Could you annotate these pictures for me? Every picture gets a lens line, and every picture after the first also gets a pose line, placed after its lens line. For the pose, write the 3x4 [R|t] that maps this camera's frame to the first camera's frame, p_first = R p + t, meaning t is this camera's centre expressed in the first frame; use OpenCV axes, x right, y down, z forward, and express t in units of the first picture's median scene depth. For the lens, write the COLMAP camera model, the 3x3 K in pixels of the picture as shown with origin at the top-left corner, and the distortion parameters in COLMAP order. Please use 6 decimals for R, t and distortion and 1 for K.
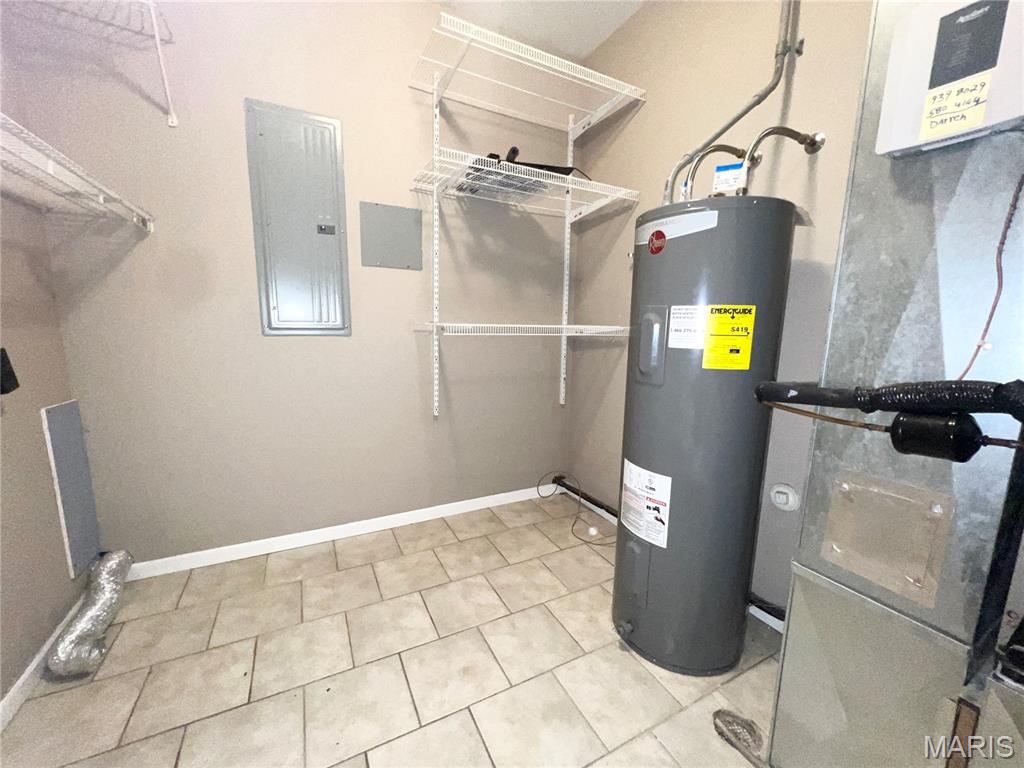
lens RADIAL K [[408.8, 0, 513.1], [0, 408.8, 384.7], [0, 0, 1]] dist [-0.001937, 0.000251]
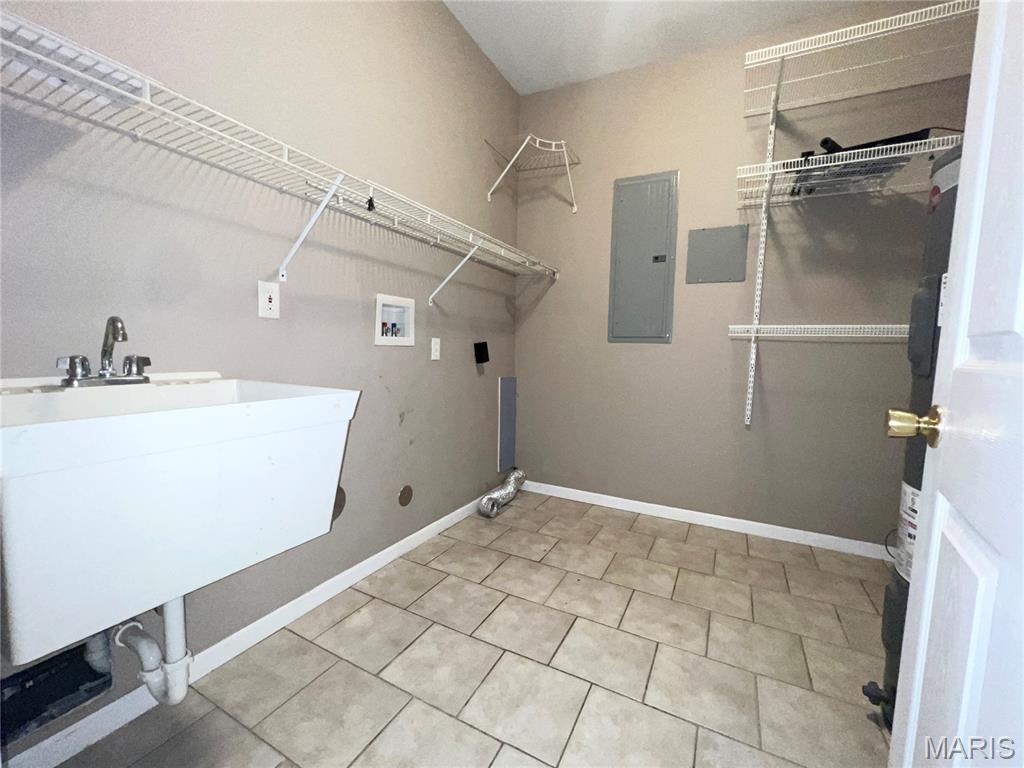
lens RADIAL K [[429.8, 0, 512.0], [0, 429.8, 384.0], [0, 0, 1]] dist [0.001011, -0.000031]
pose [[0.574881, 0.059651, -0.816060, 0.424934], [-0.139178, 0.989934, -0.025684, 0.109870], [0.806313, 0.128342, 0.577397, -0.090914]]
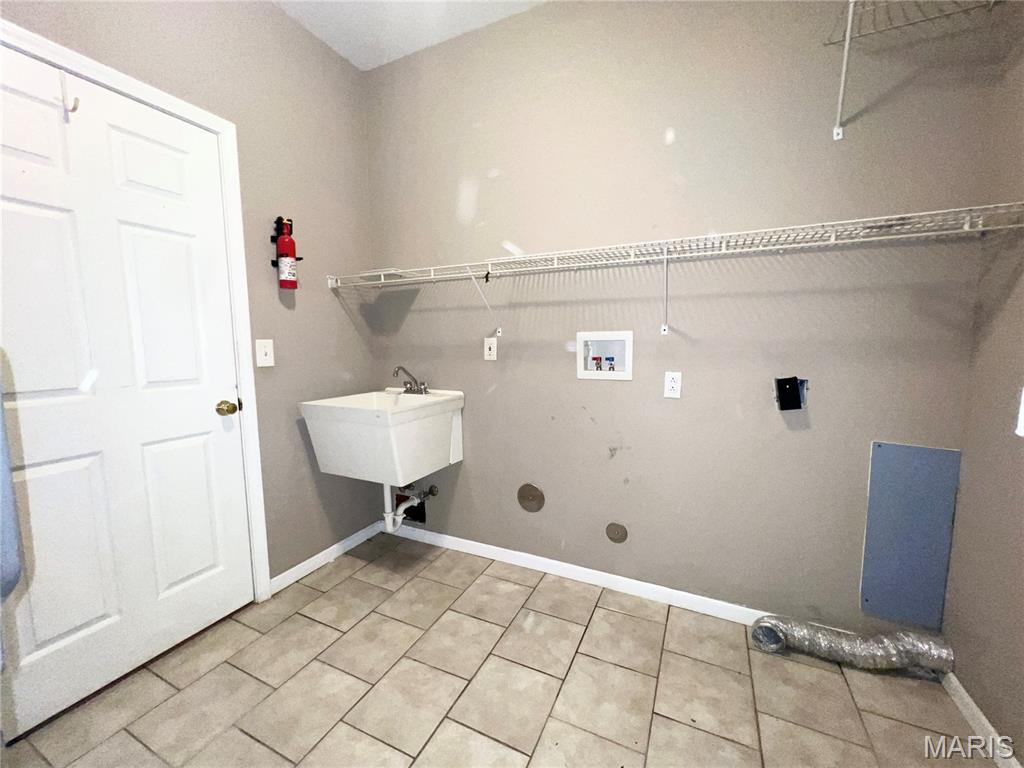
lens RADIAL K [[408.8, 0, 513.1], [0, 408.8, 384.7], [0, 0, 1]] dist [-0.001937, 0.000251]
pose [[-0.799237, 0.040660, -0.599639, 0.172556], [-0.108475, 0.971565, 0.210462, -0.163001], [0.591146, 0.233255, -0.772100, 0.988509]]
